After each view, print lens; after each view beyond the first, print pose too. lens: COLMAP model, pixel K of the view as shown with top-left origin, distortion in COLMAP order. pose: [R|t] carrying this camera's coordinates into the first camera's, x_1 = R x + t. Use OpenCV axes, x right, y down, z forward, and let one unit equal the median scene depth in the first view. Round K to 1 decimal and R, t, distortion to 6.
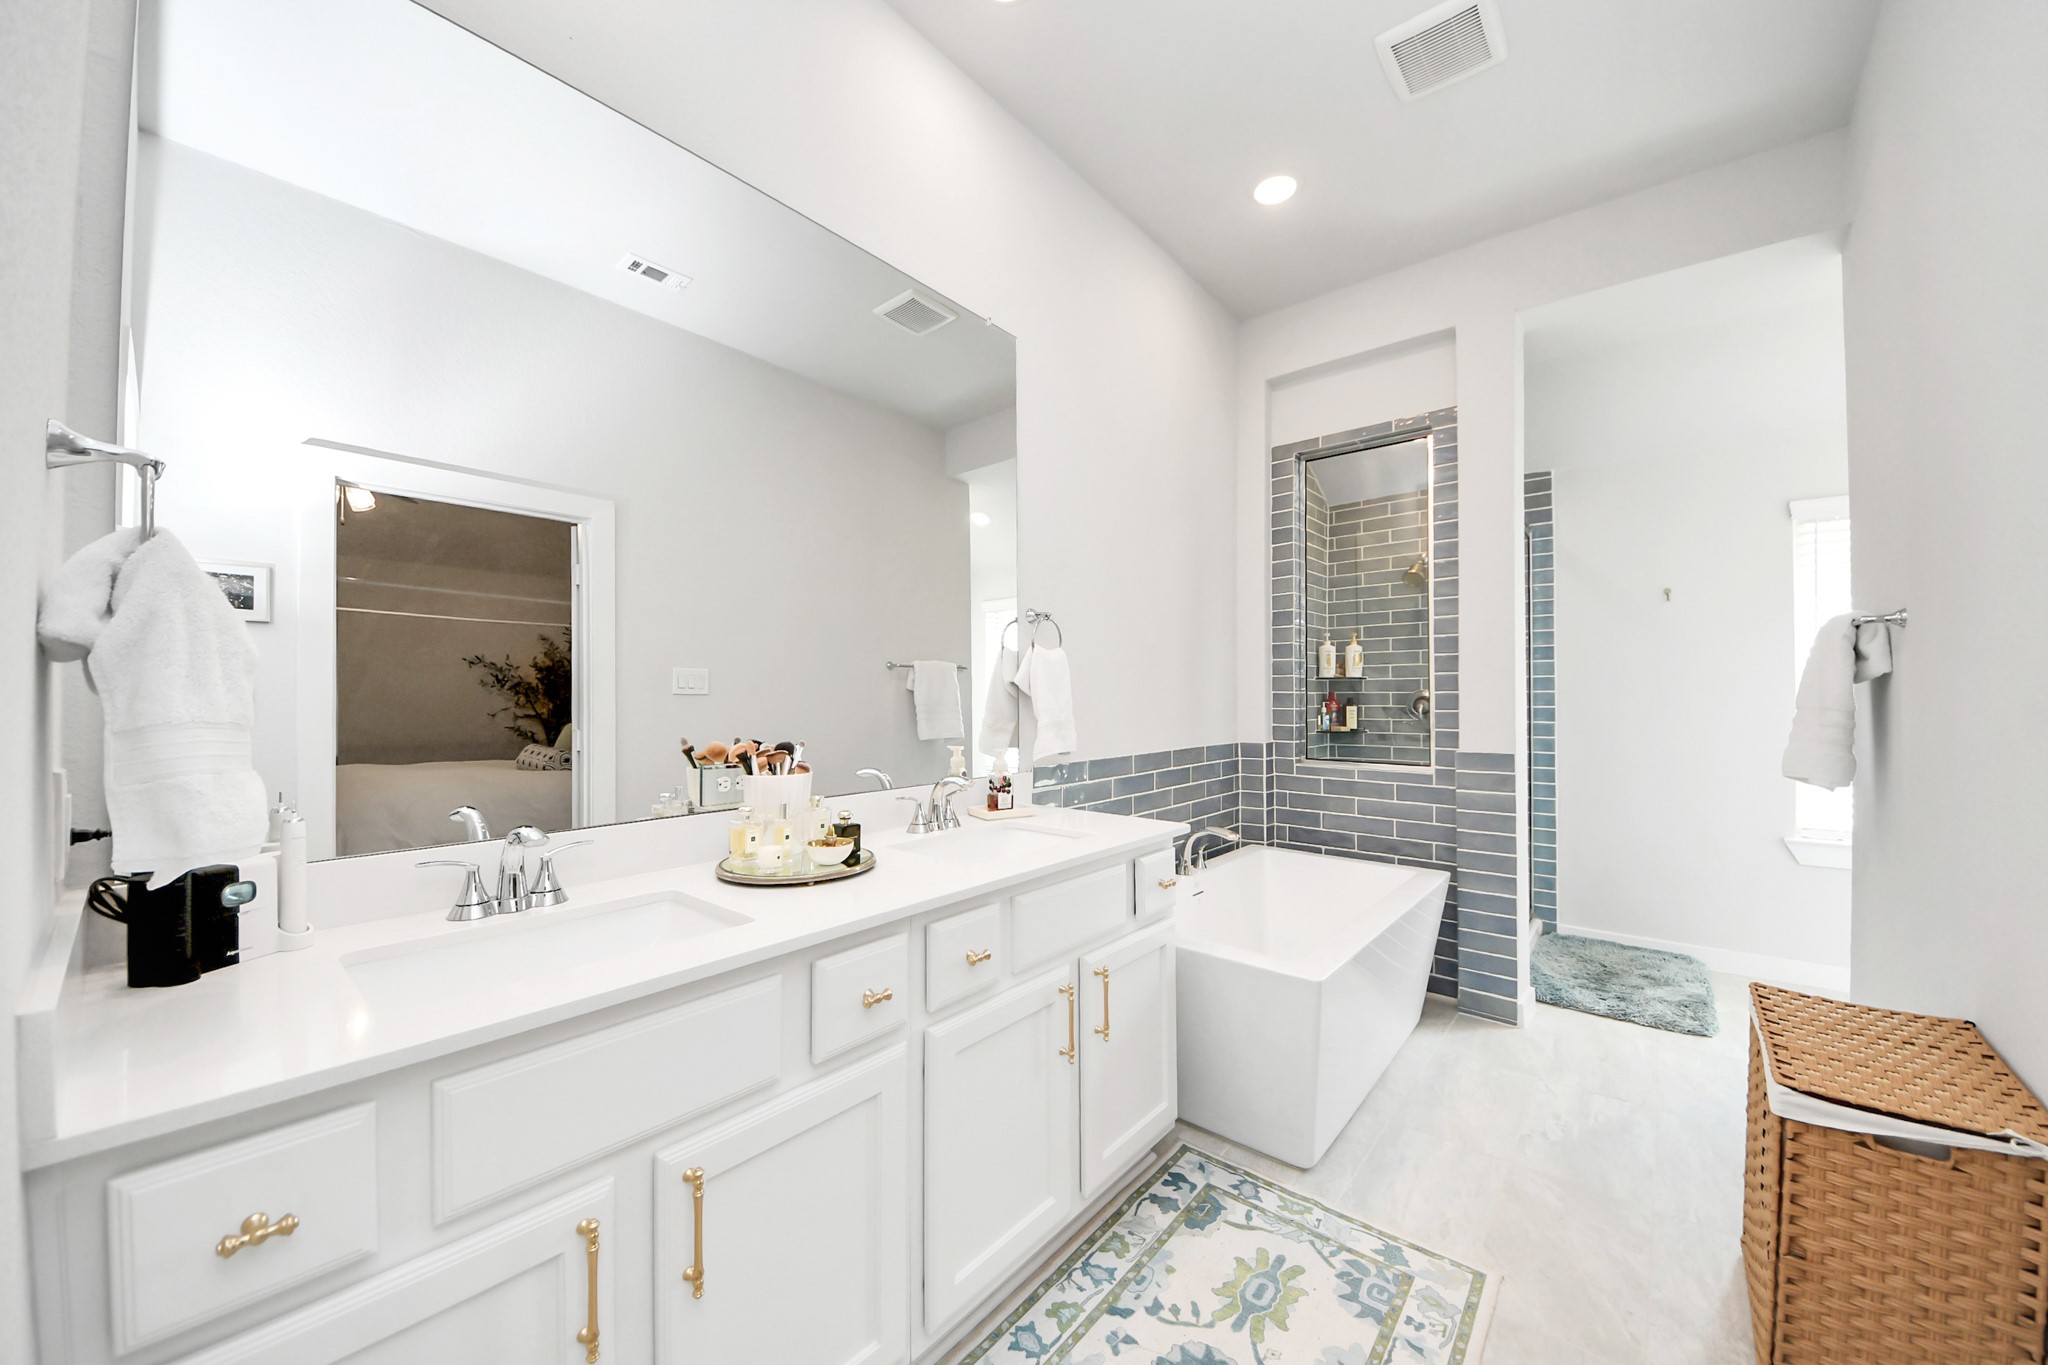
lens RADIAL K [[722.3, 0, 1012.4], [0, 722.3, 683.5], [0, 0, 1]] dist [0.039462, -0.023644]
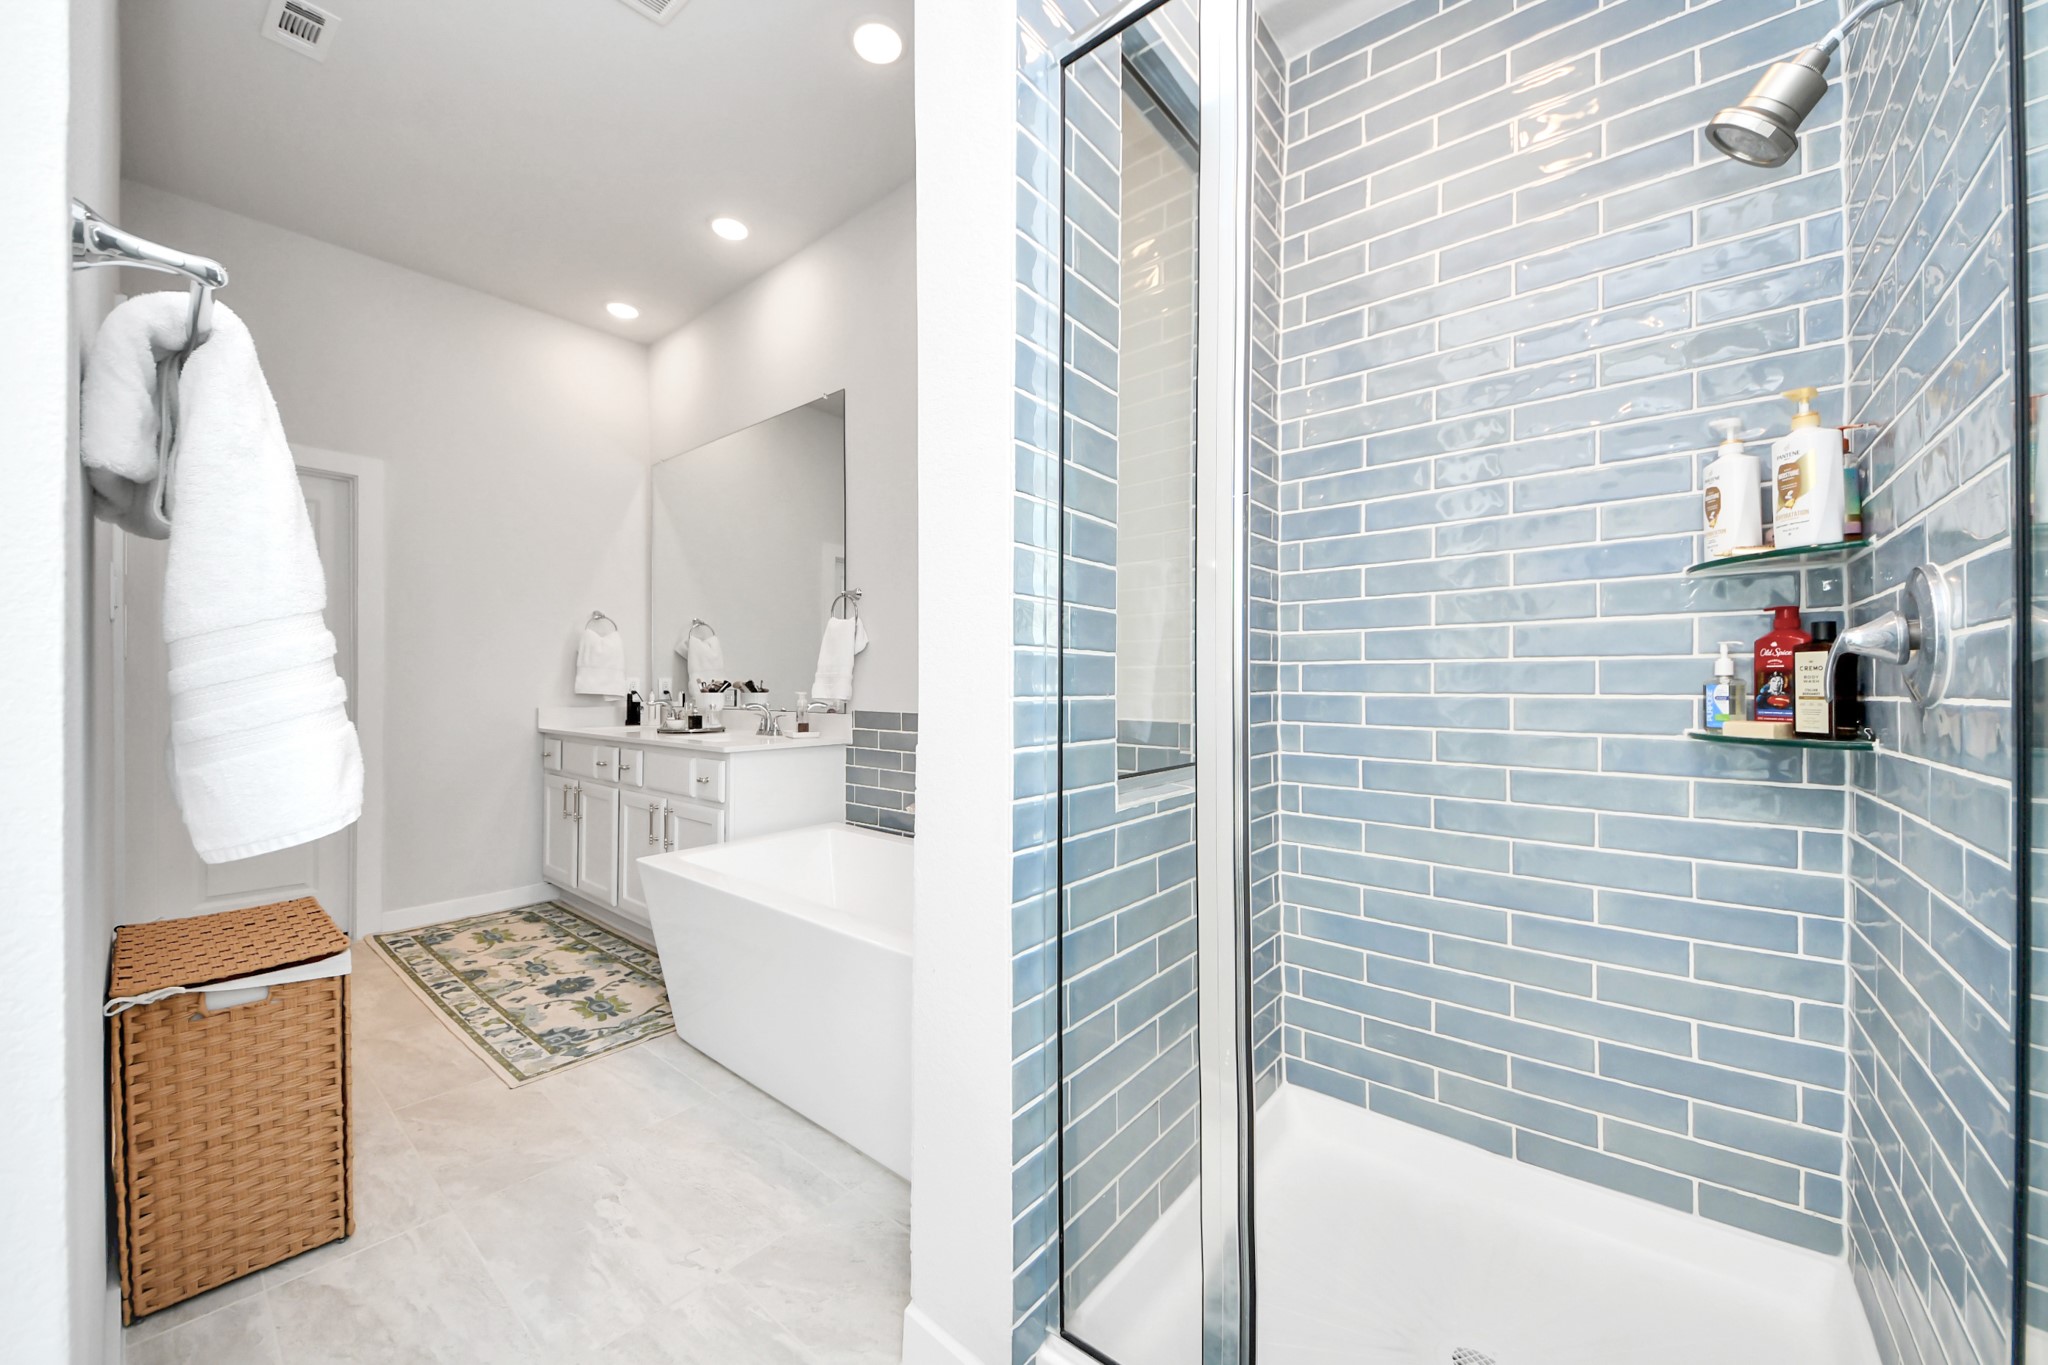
lens RADIAL K [[722.3, 0, 1012.4], [0, 722.3, 683.5], [0, 0, 1]] dist [0.039462, -0.023644]
pose [[0.033416, -0.003795, -0.999434, 2.019833], [0.017799, 0.999836, -0.003201, 0.111309], [0.999283, -0.017682, 0.033479, 1.874171]]
